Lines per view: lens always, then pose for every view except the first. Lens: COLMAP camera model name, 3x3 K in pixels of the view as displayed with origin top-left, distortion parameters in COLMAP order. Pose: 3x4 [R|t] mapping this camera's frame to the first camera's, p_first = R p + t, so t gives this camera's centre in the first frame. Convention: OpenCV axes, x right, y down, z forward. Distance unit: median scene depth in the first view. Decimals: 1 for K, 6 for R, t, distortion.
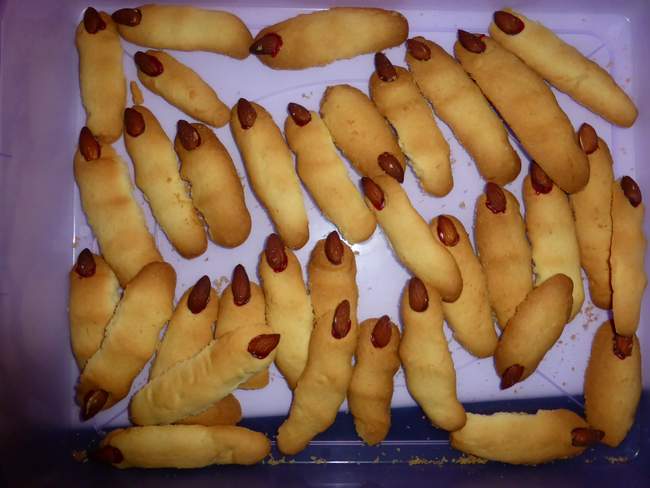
lens RADIAL K [[476.7, 0, 325.0], [0, 476.7, 244.0], [0, 0, 1]] dist [0.002904, 0.004403]
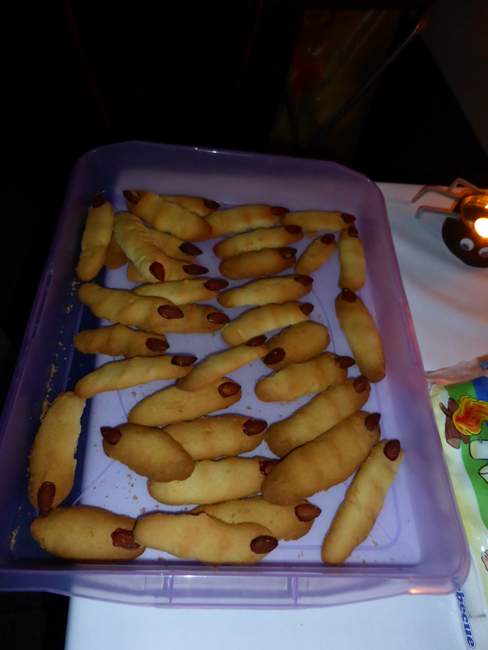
lens RADIAL K [[476.1, 0, 244.0], [0, 476.1, 325.0], [0, 0, 1]] dist [-0.071632, 0.109827]
pose [[0.012066, 0.823986, -0.566482, 0.836849], [-0.994687, -0.048031, -0.091052, 0.060878], [-0.102234, 0.564571, 0.819028, -0.180618]]
